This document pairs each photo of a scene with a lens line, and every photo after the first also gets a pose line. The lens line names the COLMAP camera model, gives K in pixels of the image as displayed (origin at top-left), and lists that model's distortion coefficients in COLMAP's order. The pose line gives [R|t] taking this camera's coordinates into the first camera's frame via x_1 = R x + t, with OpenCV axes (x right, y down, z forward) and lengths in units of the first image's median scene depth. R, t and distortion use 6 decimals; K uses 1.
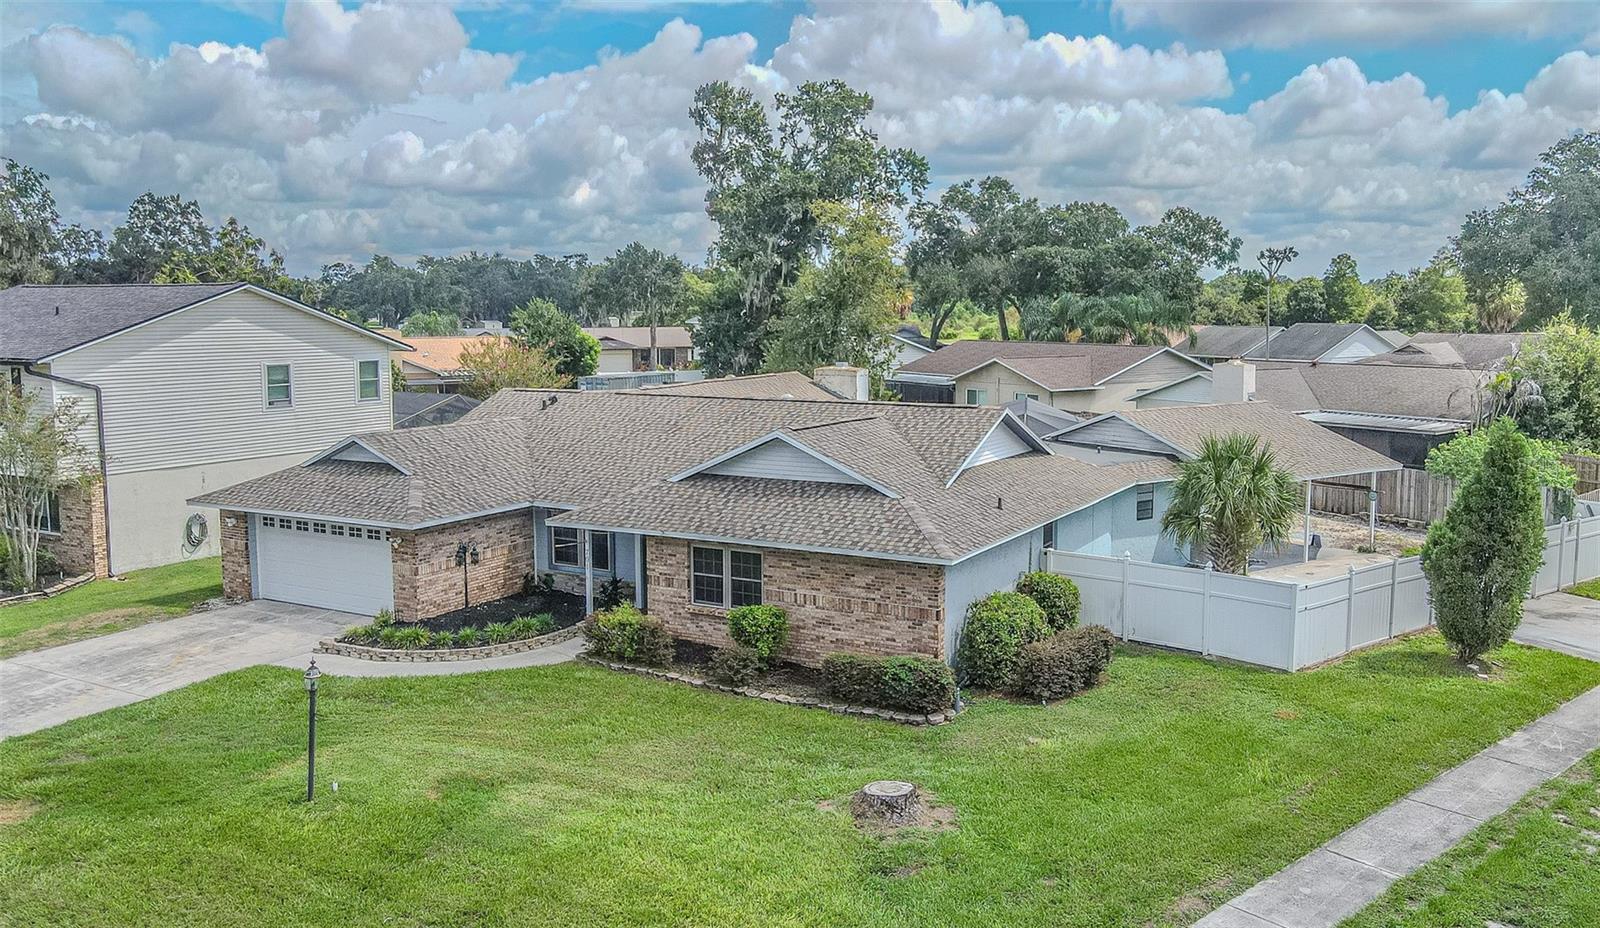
lens RADIAL K [[1195.5, 0, 800.0], [0, 1195.5, 464.0], [0, 0, 1]] dist [-0.000436, 0.002934]
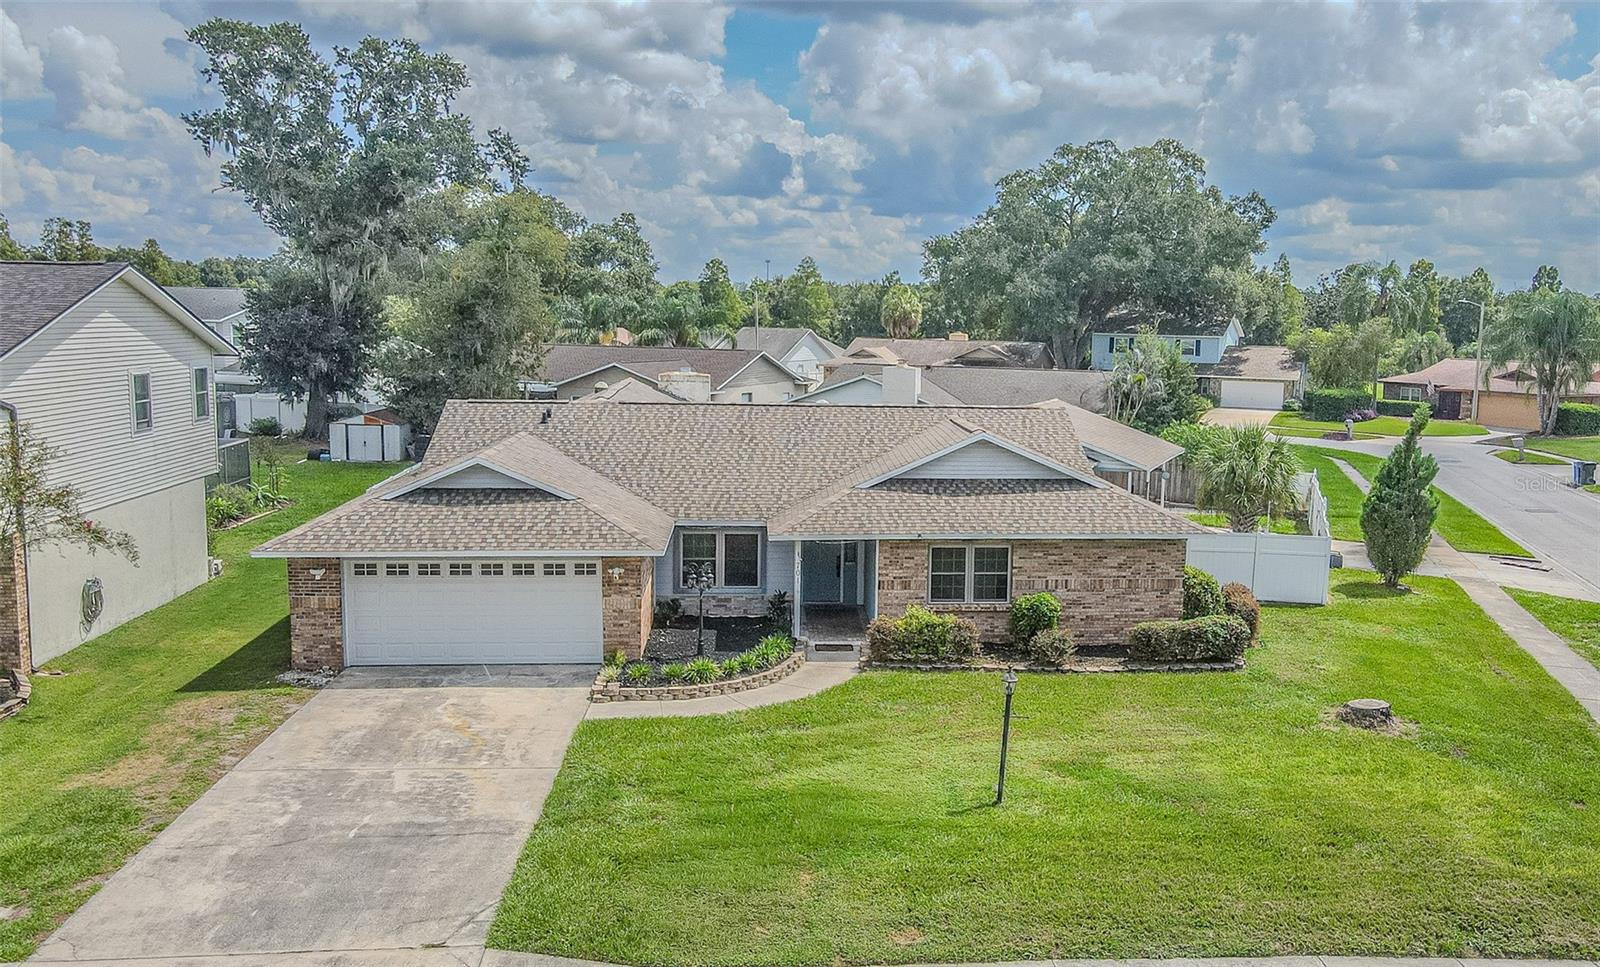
lens RADIAL K [[1330.7, 0, 800.0], [0, 1330.7, 483.5], [0, 0, 1]] dist [0.000496, 0.008041]
pose [[0.833536, -0.052314, 0.549983, -0.828045], [0.050330, 0.998557, 0.018703, -0.013742], [-0.550168, 0.012092, 0.834966, 0.102924]]
